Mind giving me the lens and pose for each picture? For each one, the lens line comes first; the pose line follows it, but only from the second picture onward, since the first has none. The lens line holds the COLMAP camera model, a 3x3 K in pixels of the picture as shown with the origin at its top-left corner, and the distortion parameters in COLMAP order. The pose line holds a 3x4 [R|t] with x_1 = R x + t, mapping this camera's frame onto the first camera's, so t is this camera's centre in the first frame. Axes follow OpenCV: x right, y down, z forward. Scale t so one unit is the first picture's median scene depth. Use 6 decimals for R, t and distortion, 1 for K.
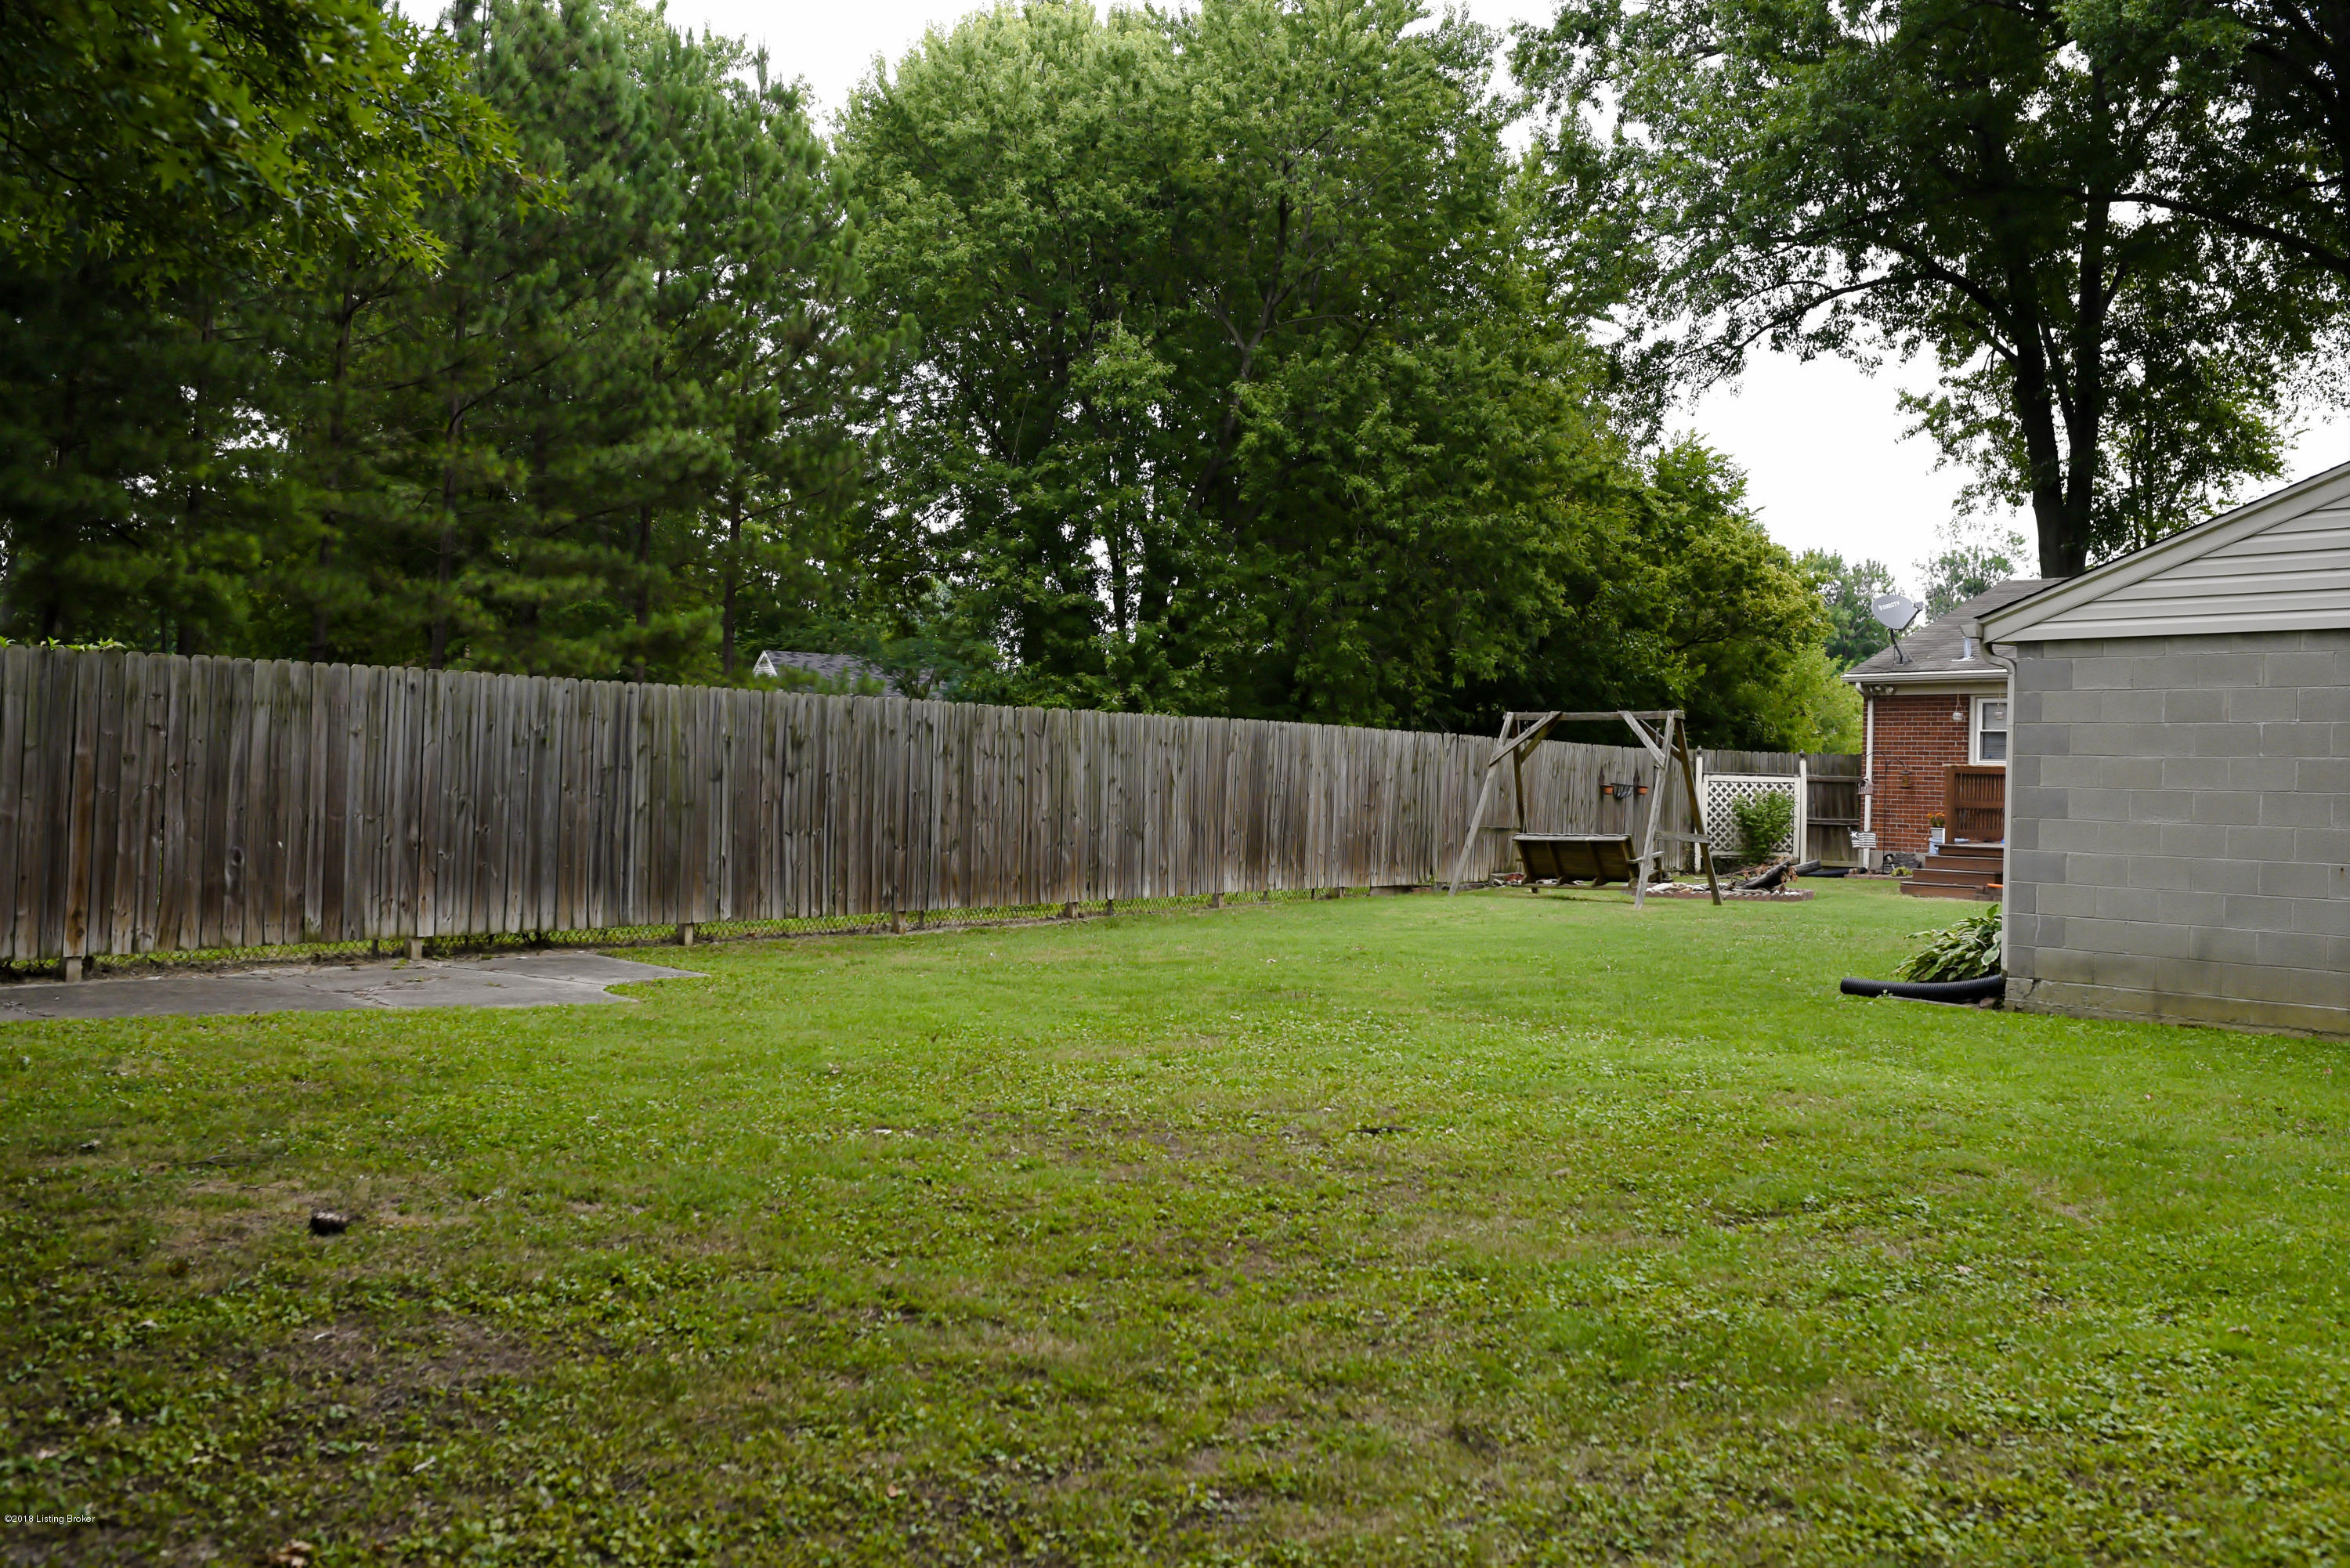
lens RADIAL K [[2226.8, 0, 1181.3], [0, 2226.8, 783.4], [0, 0, 1]] dist [-0.060613, 0.090860]
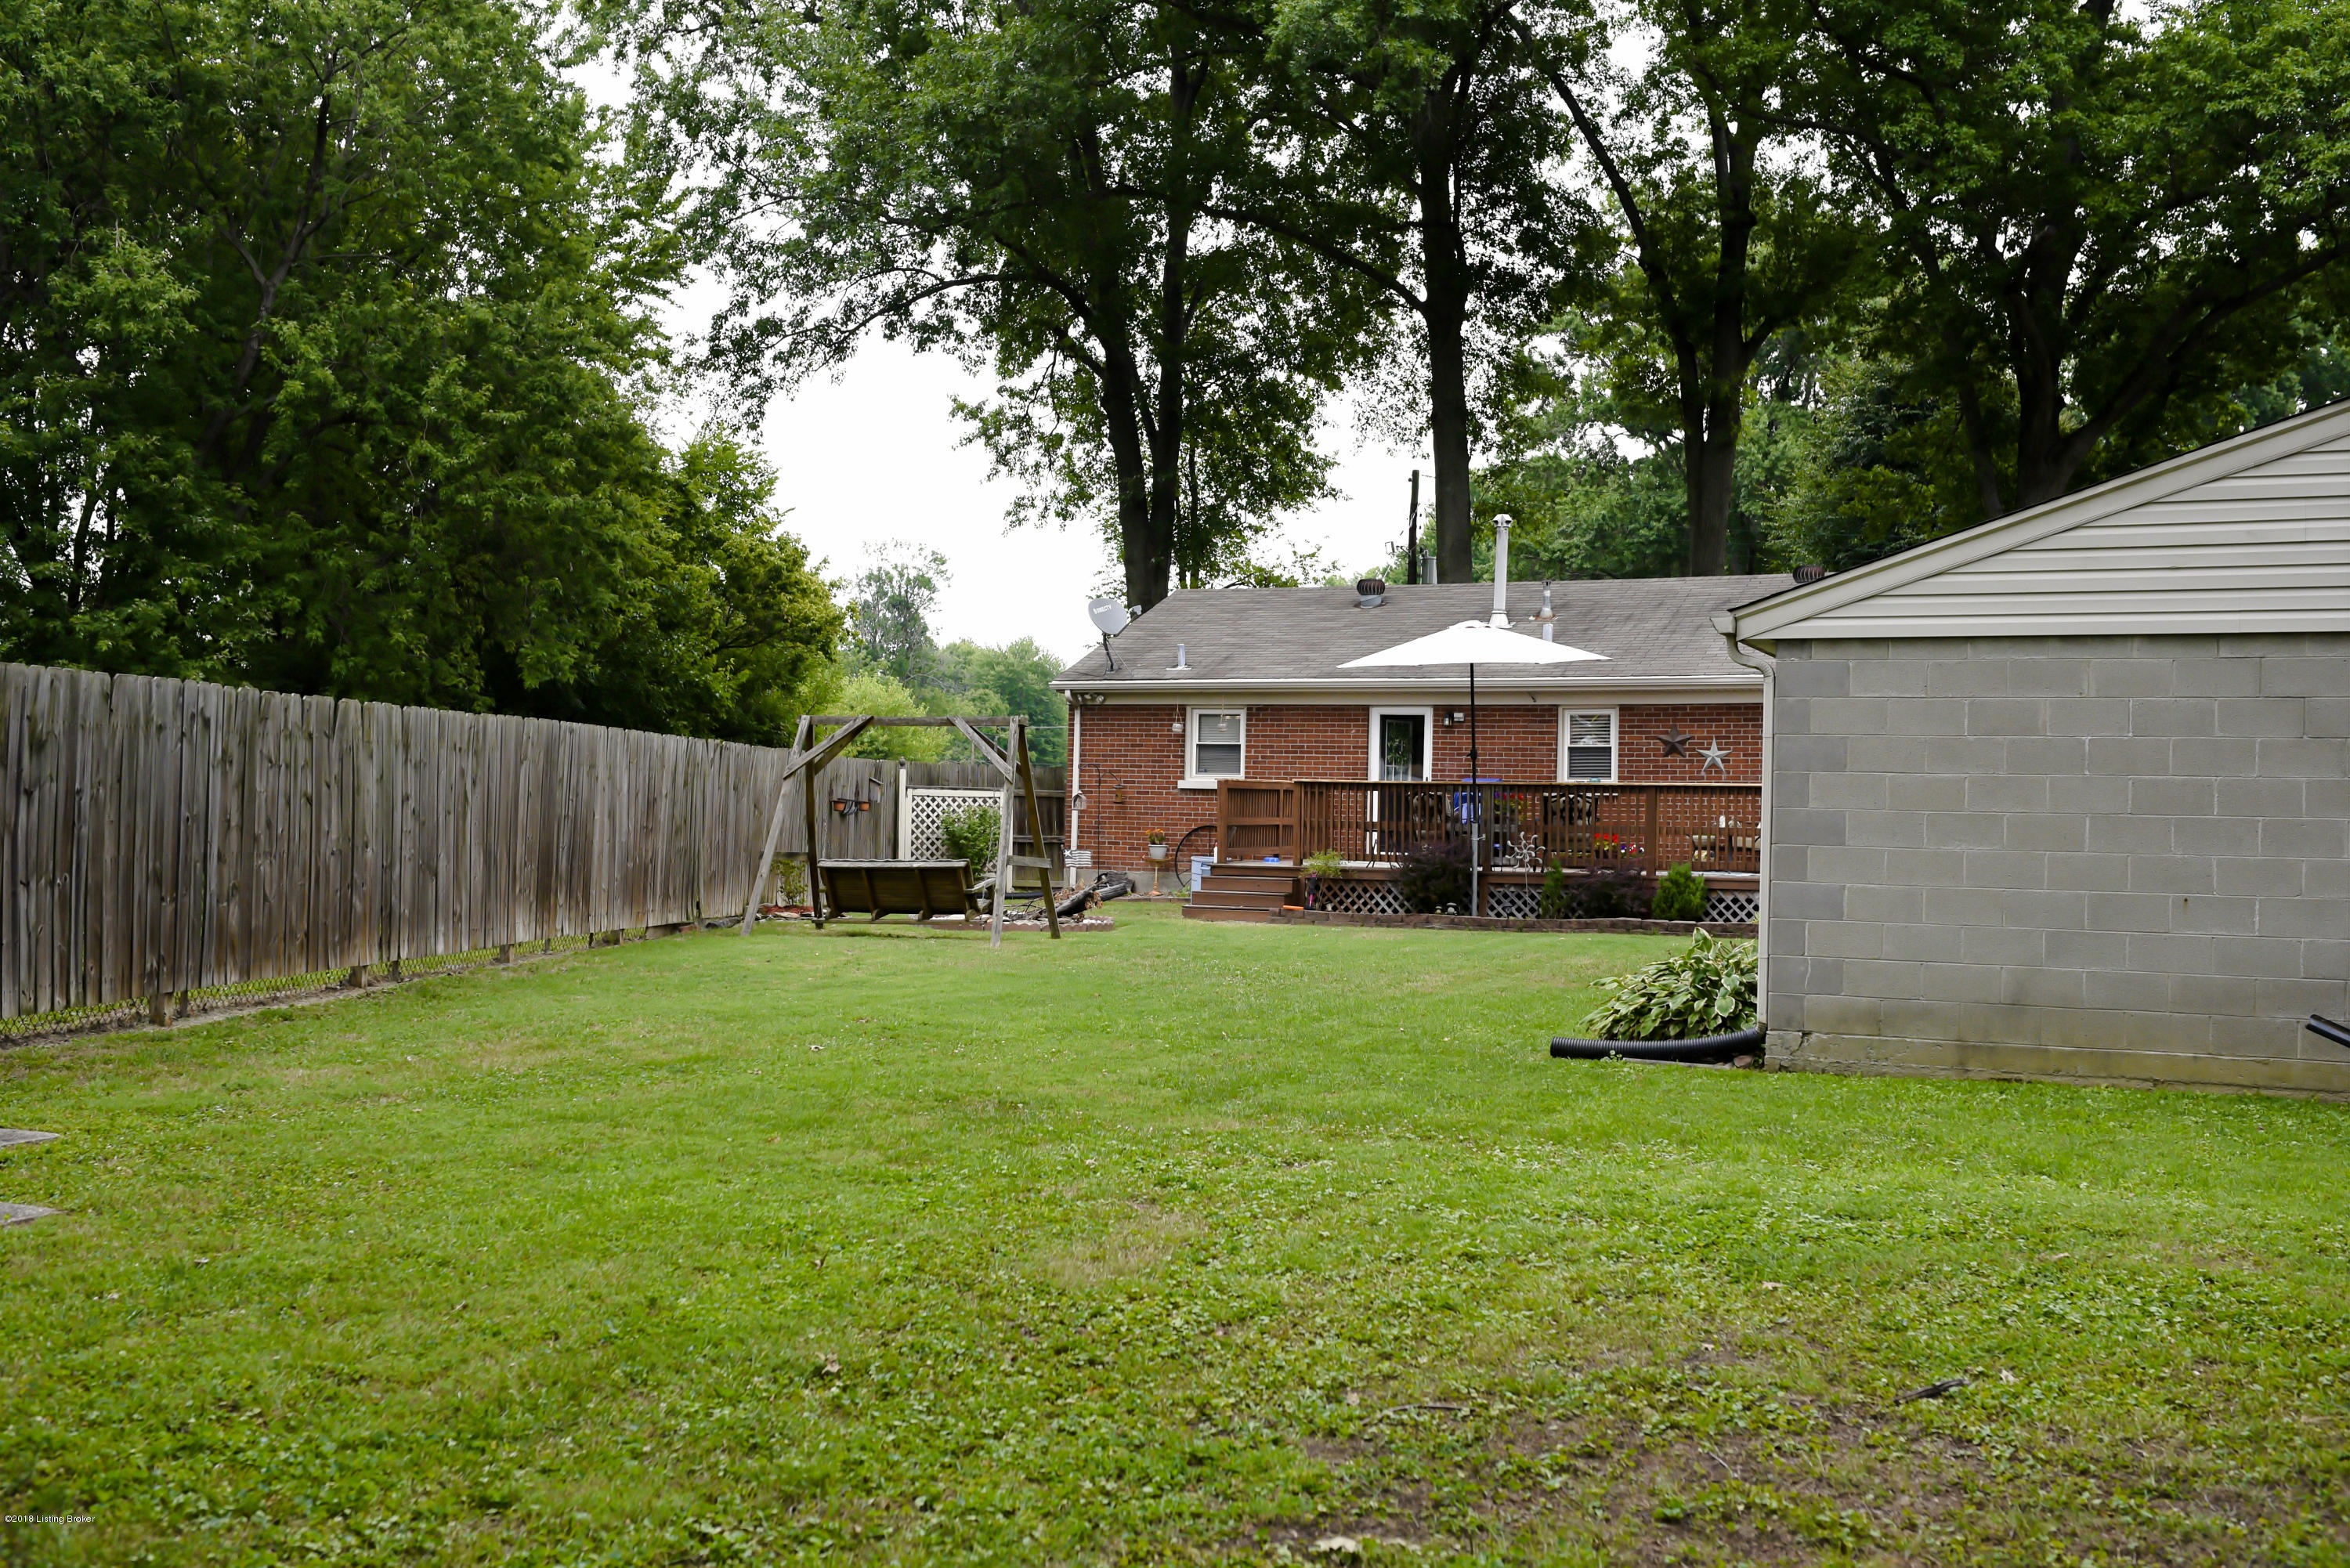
lens RADIAL K [[2226.8, 0, 1181.3], [0, 2226.8, 783.4], [0, 0, 1]] dist [-0.060613, 0.090860]
pose [[0.879699, 0.002103, 0.475527, -0.071241], [0.000125, 0.999989, -0.004652, -0.001283], [-0.475531, 0.004152, 0.879689, 0.106753]]
